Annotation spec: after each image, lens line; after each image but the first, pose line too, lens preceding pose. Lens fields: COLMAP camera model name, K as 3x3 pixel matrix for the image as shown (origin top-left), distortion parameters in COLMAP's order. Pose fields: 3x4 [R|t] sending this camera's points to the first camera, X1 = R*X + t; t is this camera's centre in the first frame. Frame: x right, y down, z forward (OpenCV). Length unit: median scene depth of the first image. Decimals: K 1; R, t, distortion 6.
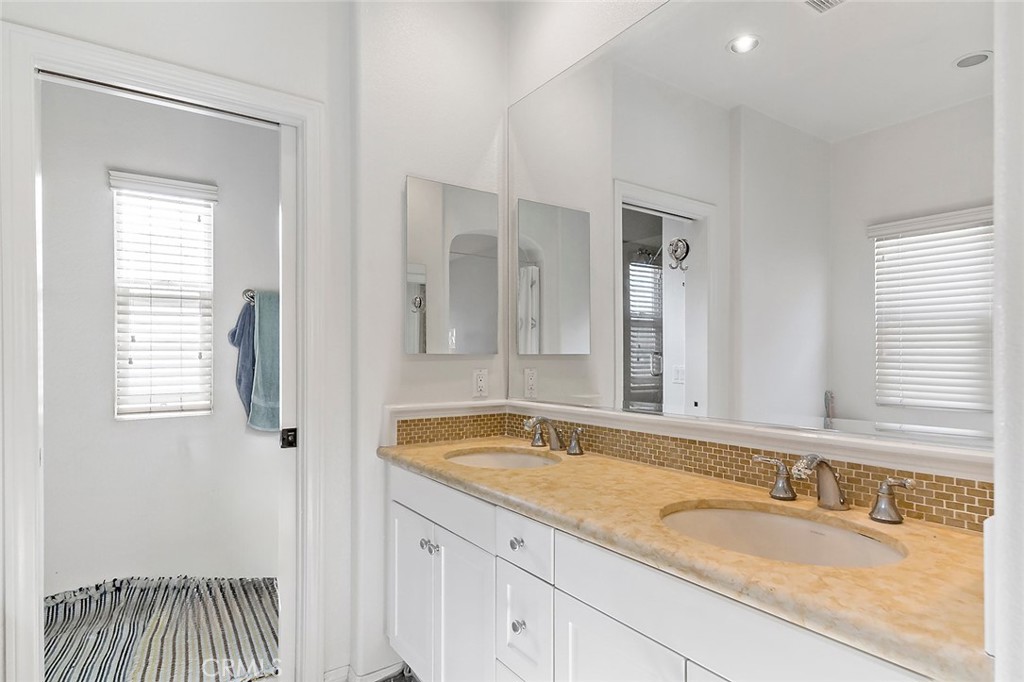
lens RADIAL K [[553.1, 0, 513.1], [0, 553.1, 344.2], [0, 0, 1]] dist [0.024163, -0.000652]
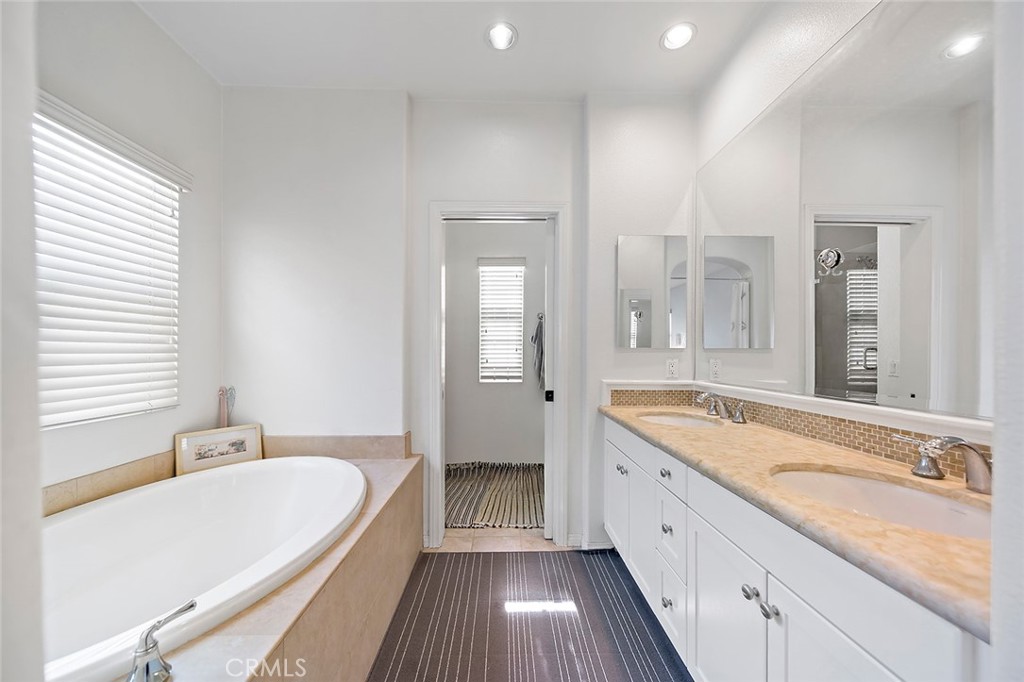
lens RADIAL K [[364.7, 0, 508.2], [0, 364.7, 339.8], [0, 0, 1]] dist [0.007854, -0.000194]
pose [[0.832354, -0.015991, -0.554014, 0.141757], [0.008468, 0.999834, -0.016137, 0.010295], [0.554180, 0.008740, 0.832351, -0.036236]]
